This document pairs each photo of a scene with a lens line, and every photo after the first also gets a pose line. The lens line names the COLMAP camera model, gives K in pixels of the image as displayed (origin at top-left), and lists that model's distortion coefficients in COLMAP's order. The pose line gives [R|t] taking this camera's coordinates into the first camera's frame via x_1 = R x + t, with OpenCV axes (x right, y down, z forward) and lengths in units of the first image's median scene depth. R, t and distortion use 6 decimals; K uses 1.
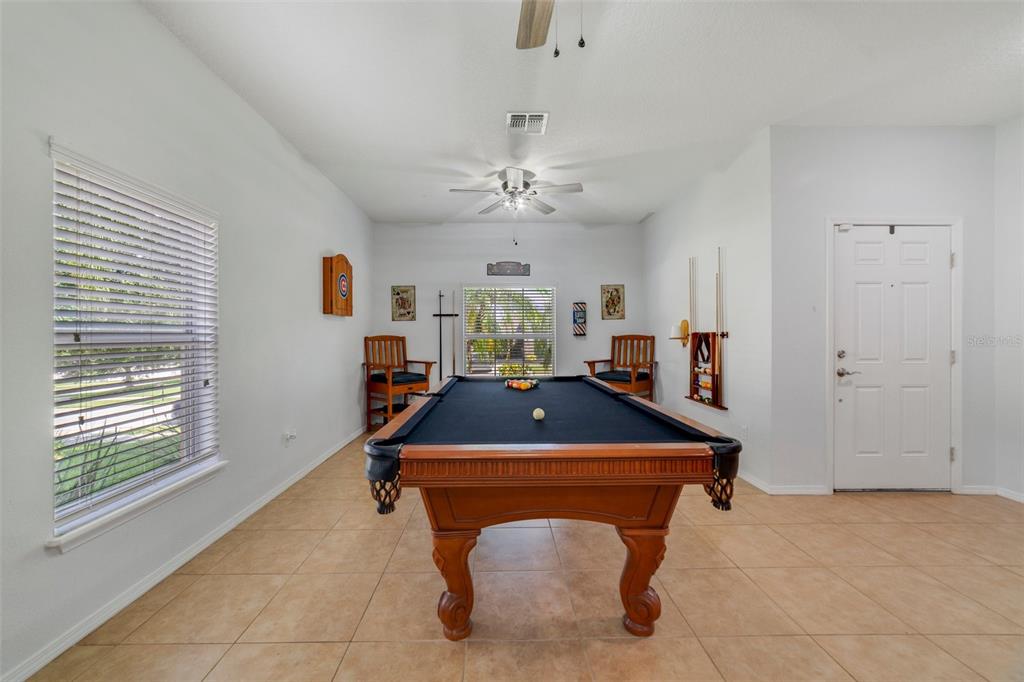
lens RADIAL K [[393.1, 0, 512.4], [0, 393.1, 338.0], [0, 0, 1]] dist [0.005774, -0.001003]
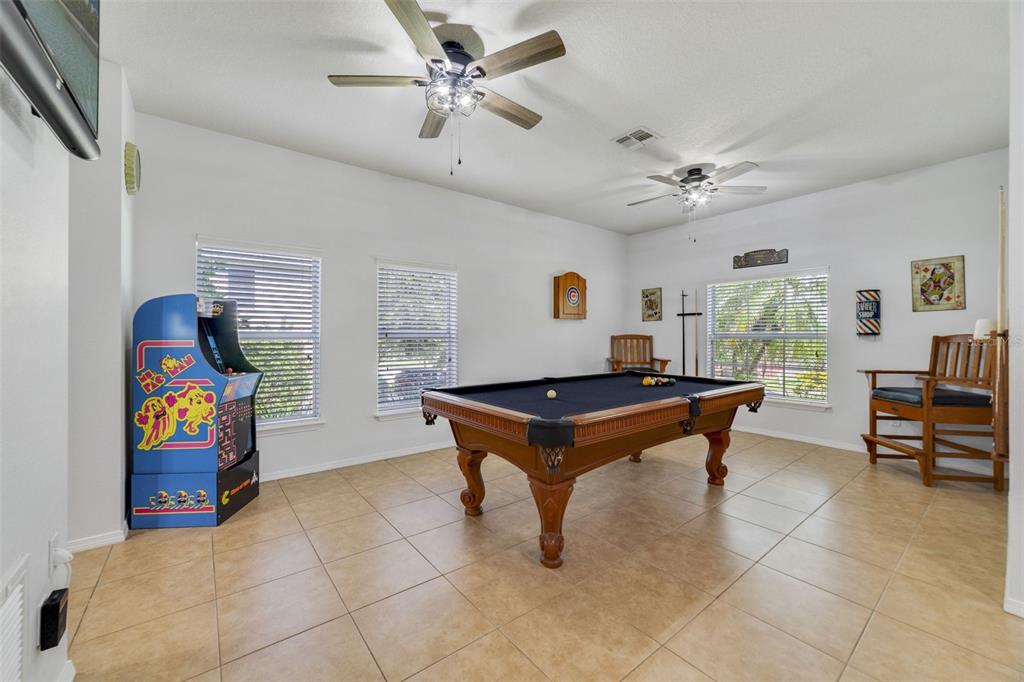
lens RADIAL K [[393.1, 0, 509.3], [0, 393.1, 336.8], [0, 0, 1]] dist [0.005774, -0.001003]
pose [[0.617227, 0.006538, -0.786758, 0.335736], [-0.007020, 0.999971, 0.002803, -0.000681], [0.786754, 0.003793, 0.617255, 0.026289]]
